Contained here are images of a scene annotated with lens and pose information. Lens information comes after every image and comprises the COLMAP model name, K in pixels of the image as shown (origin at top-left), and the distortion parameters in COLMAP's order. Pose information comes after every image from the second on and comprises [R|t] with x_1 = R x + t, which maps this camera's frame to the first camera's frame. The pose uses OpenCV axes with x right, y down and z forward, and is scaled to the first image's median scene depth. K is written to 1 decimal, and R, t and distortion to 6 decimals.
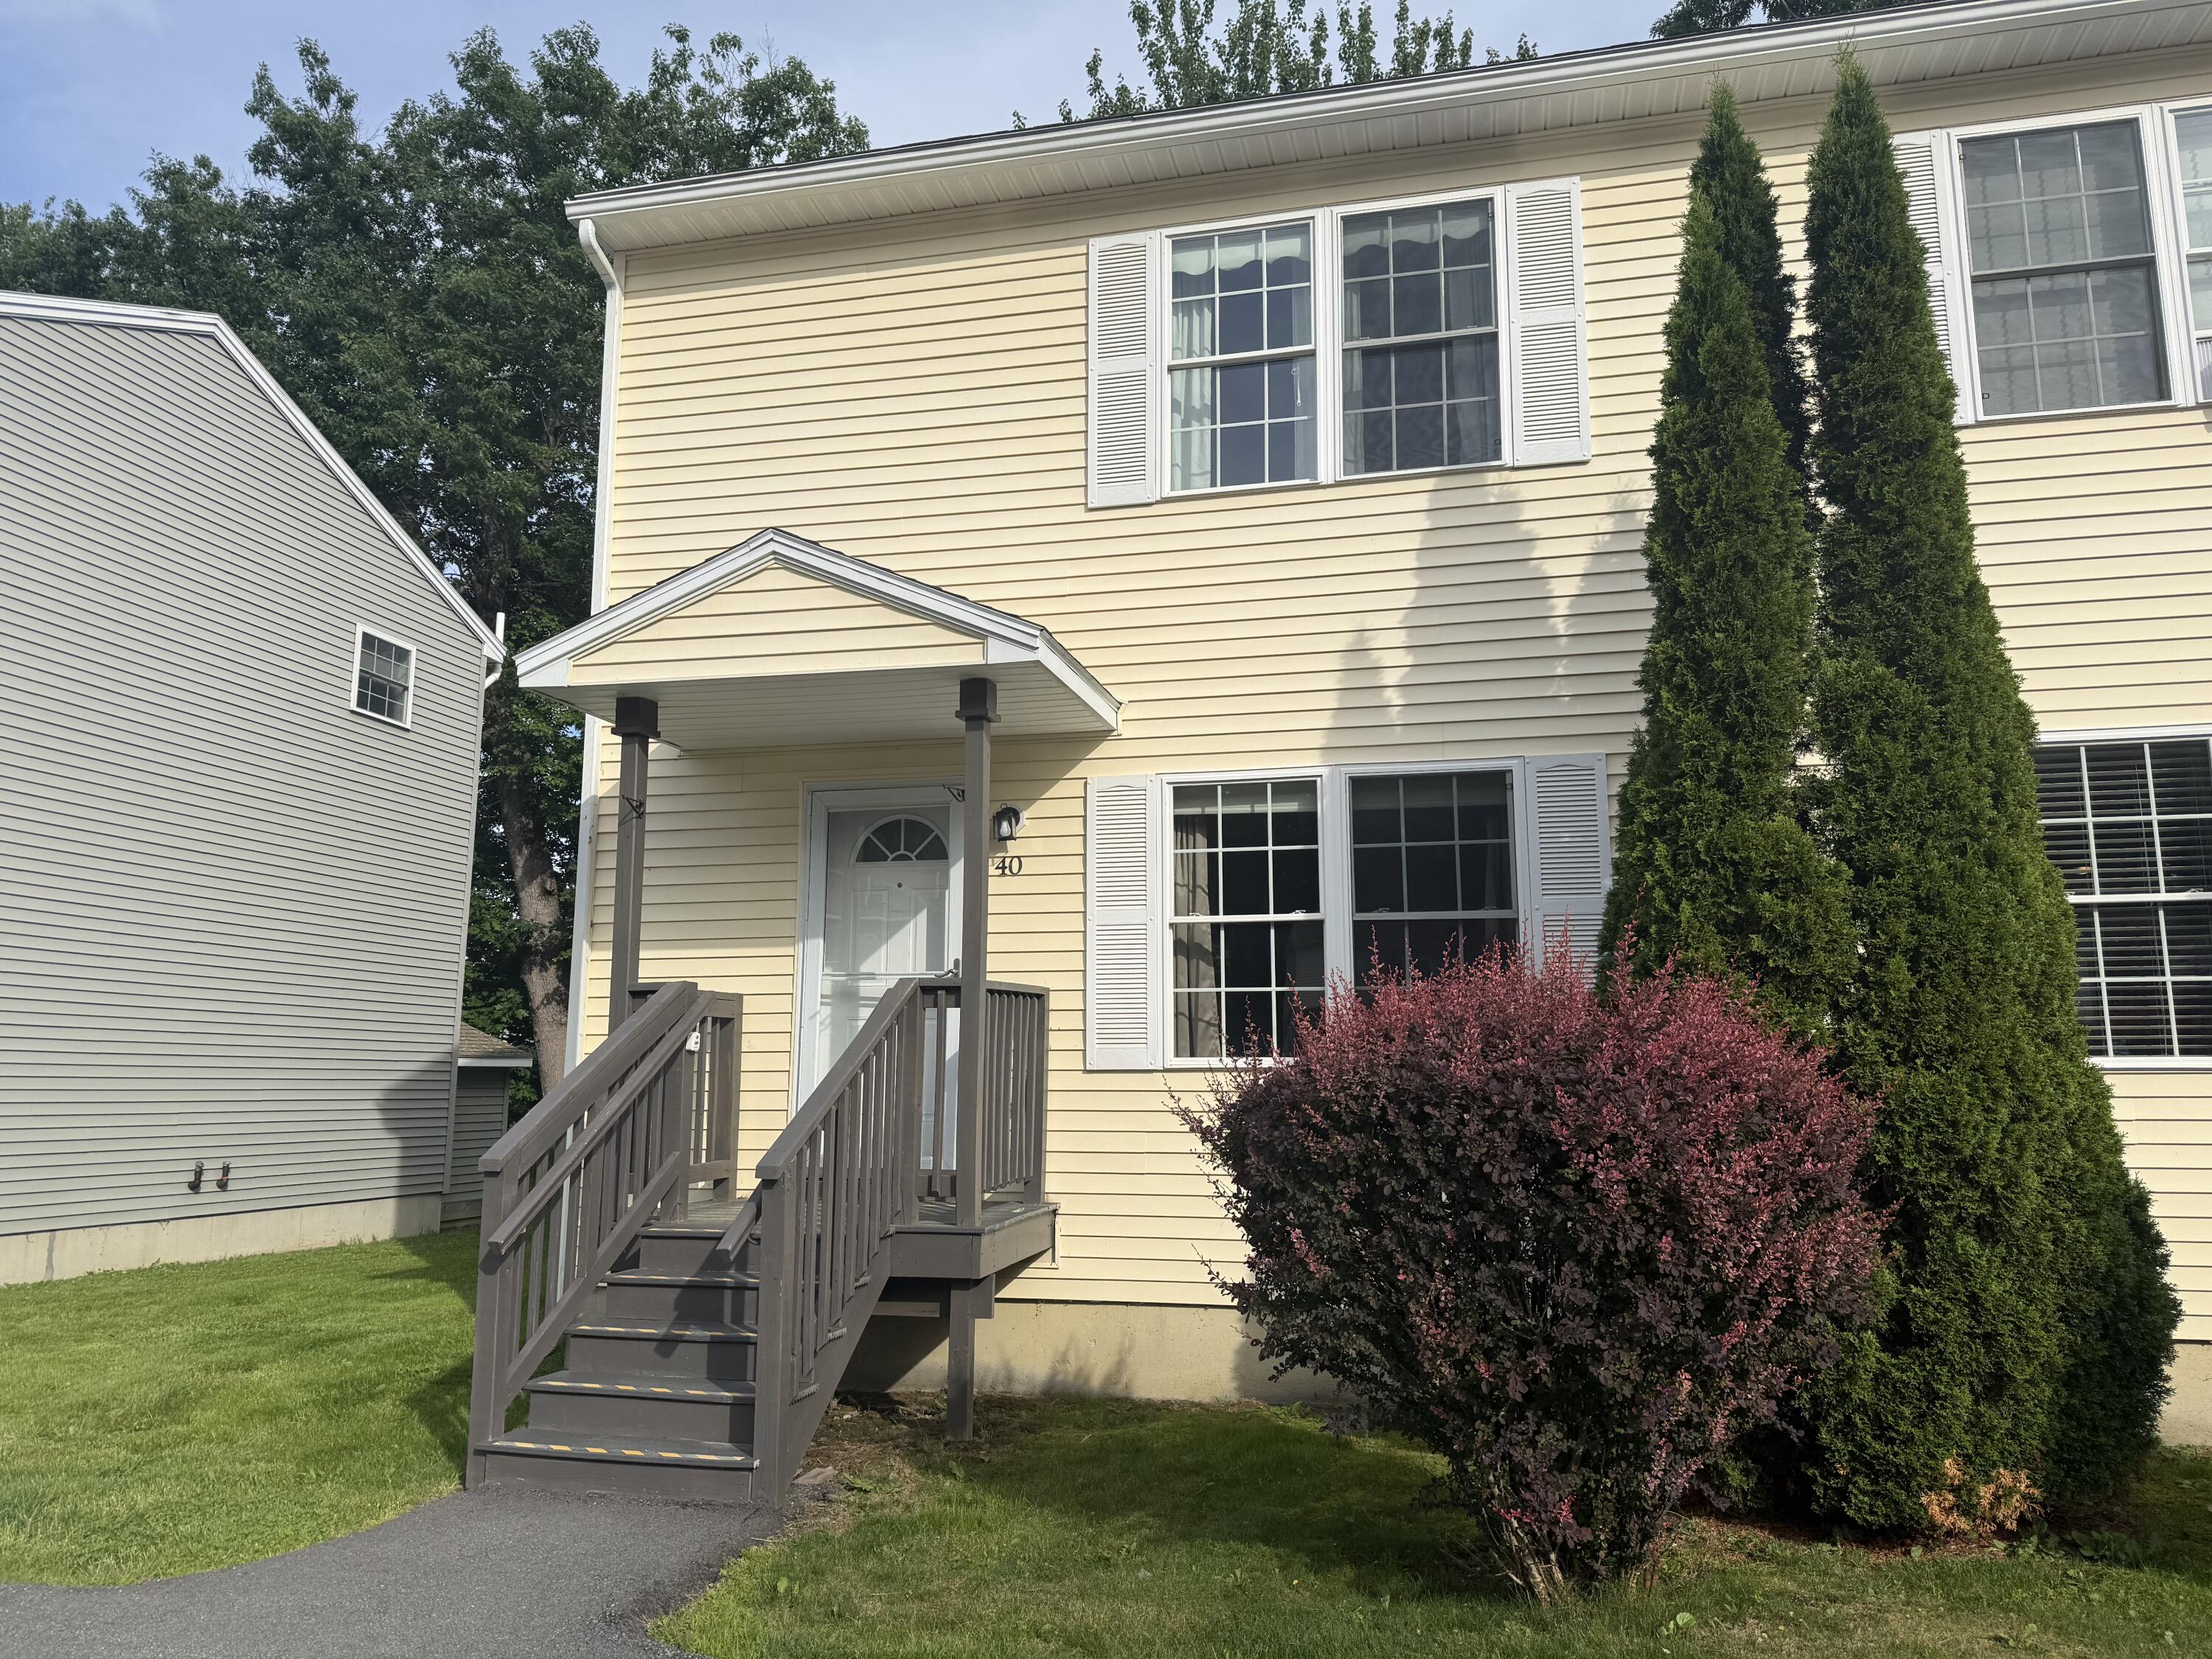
lens RADIAL K [[1553.0, 0, 1105.3], [0, 1553.0, 833.8], [0, 0, 1]] dist [0.071890, -0.077201]
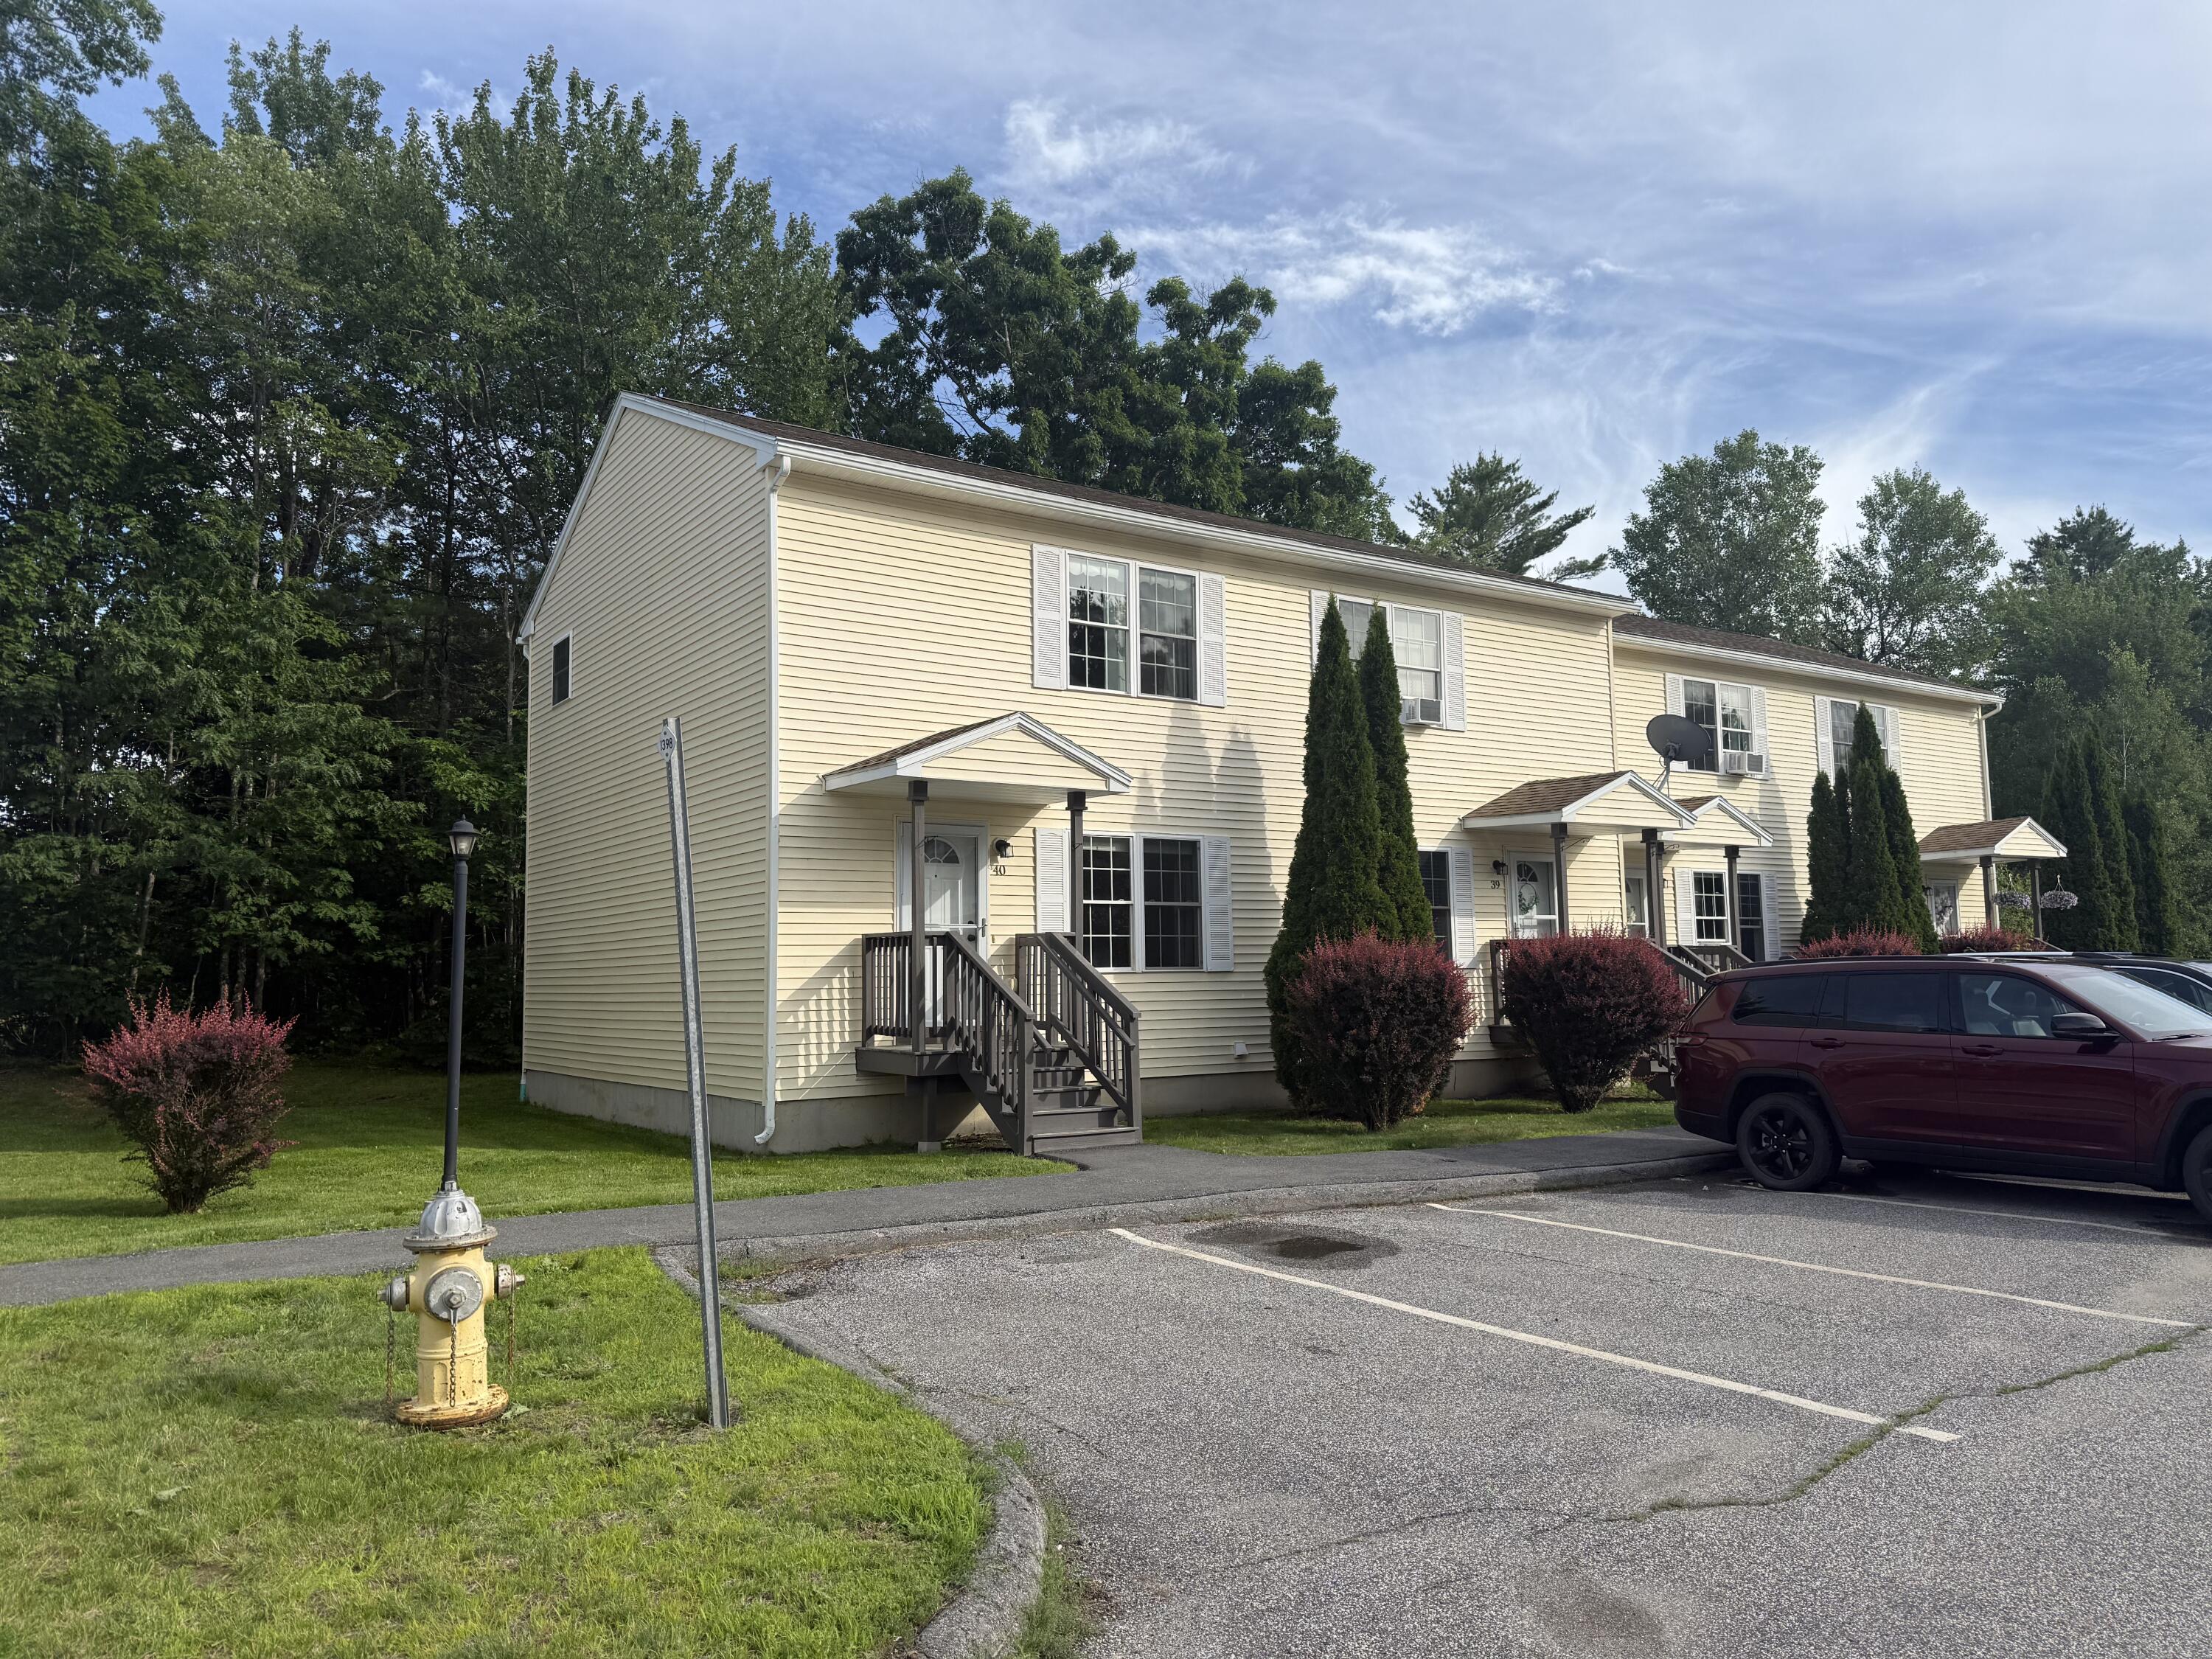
lens RADIAL K [[1548.4, 0, 1115.5], [0, 1548.4, 826.9], [0, 0, 1]] dist [0.120653, -0.168684]
pose [[0.676413, 0.060353, 0.734046, -1.439254], [-0.102374, 0.994667, 0.012555, -0.074944], [-0.729373, -0.083640, 0.678984, -0.429739]]
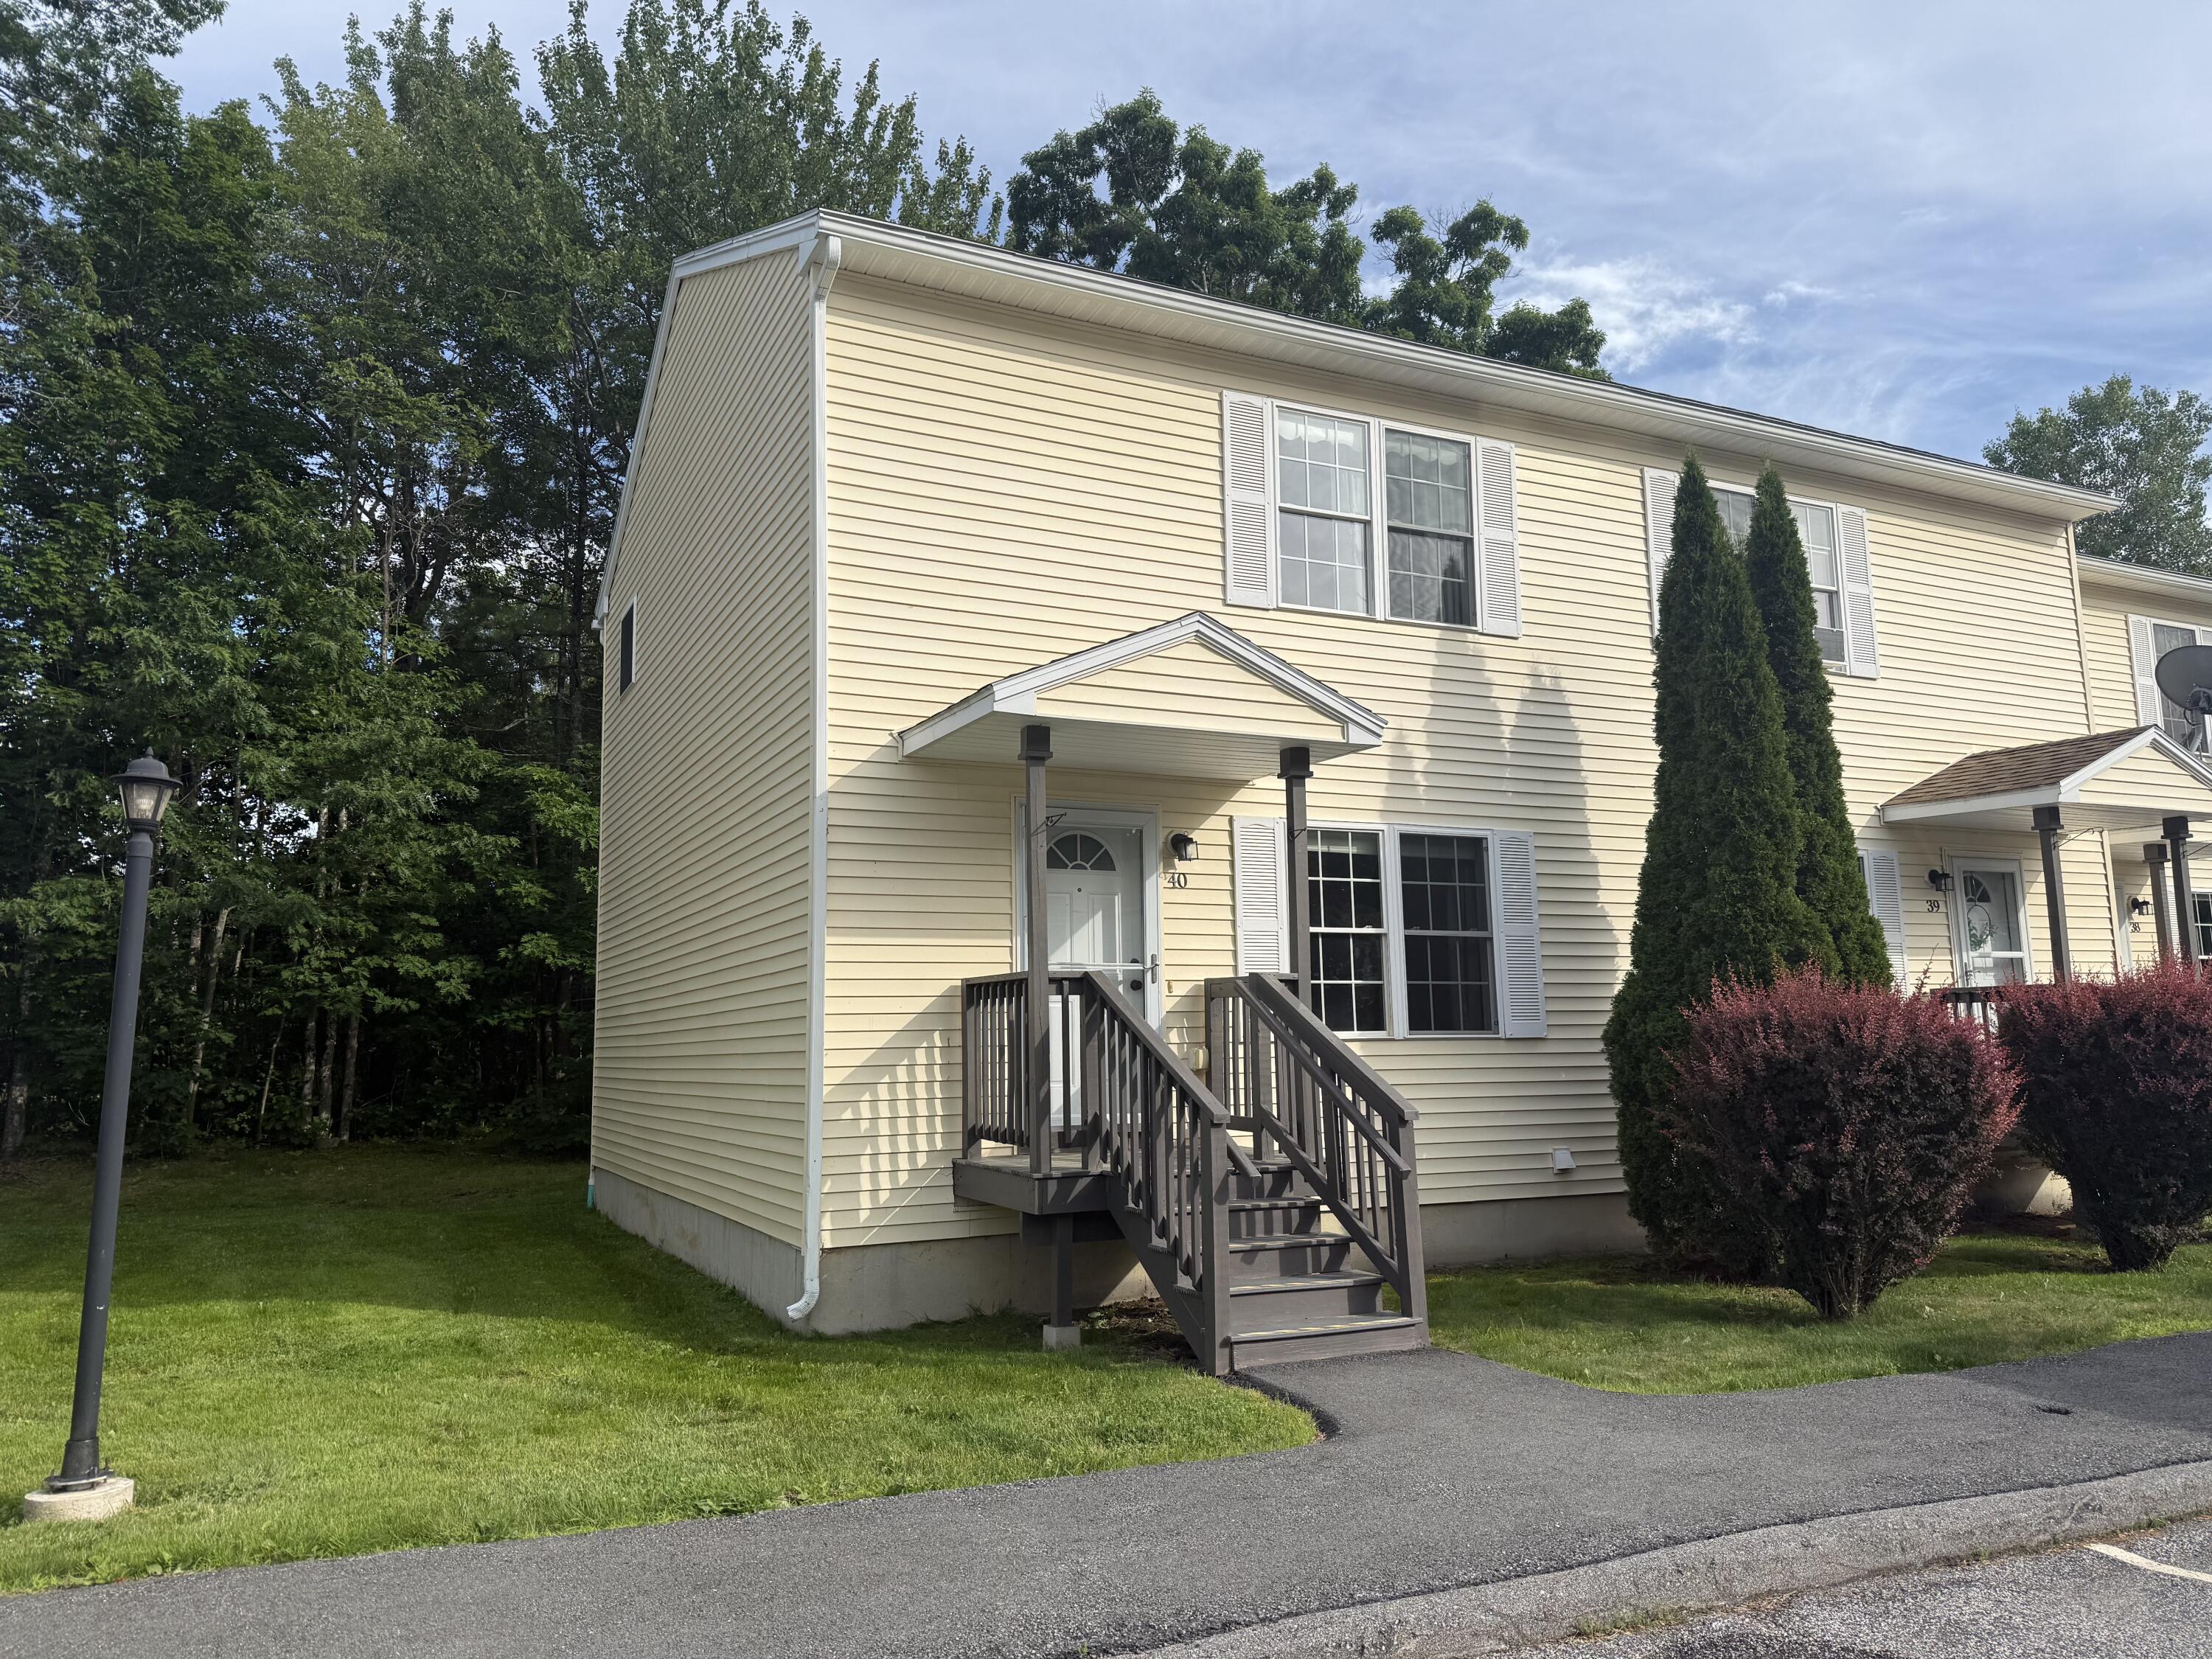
lens RADIAL K [[1548.4, 0, 1115.5], [0, 1548.4, 826.9], [0, 0, 1]] dist [0.120653, -0.168684]
pose [[0.775085, 0.073973, 0.627512, -0.926107], [-0.082490, 0.996470, -0.015577, 0.001253], [-0.626449, -0.039690, 0.778451, 0.058296]]
